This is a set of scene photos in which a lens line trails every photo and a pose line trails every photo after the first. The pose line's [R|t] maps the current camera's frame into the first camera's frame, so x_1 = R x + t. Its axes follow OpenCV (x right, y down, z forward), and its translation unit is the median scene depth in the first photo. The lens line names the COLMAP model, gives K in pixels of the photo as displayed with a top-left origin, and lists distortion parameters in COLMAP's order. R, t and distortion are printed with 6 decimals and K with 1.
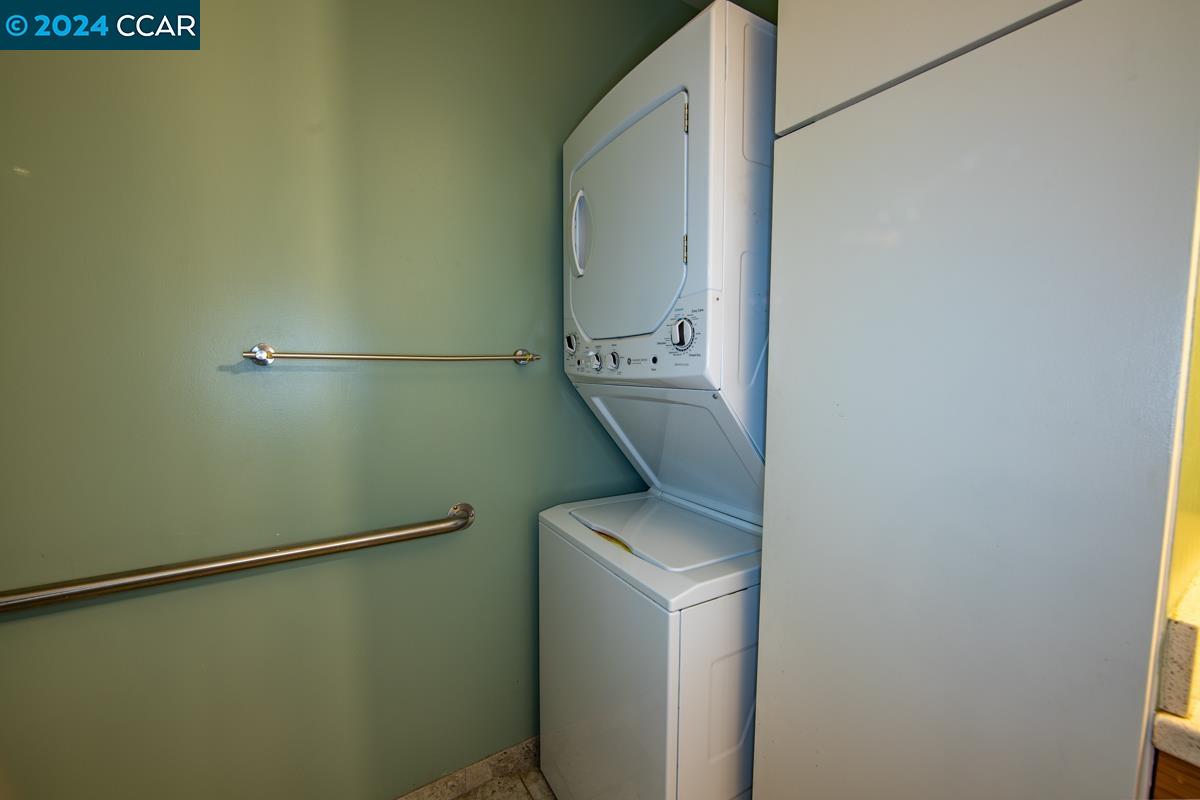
lens RADIAL K [[480.3, 0, 600.0], [0, 480.3, 400.0], [0, 0, 1]] dist [0.001605, 0.000657]
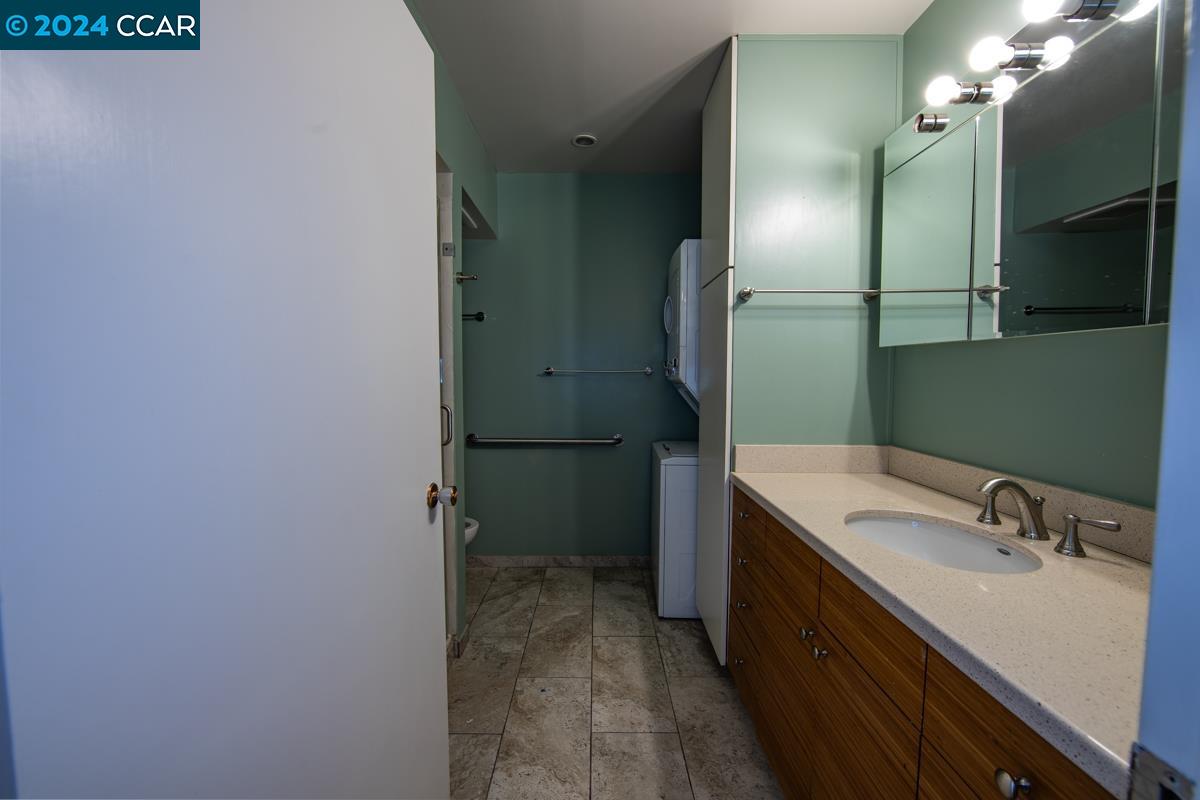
lens RADIAL K [[480.3, 0, 600.0], [0, 480.3, 400.0], [0, 0, 1]] dist [0.001605, 0.000657]
pose [[0.846802, 0.029131, -0.531110, 0.893160], [-0.042999, 0.998980, -0.013764, 0.086707], [0.530167, 0.034493, 0.847191, -1.046220]]
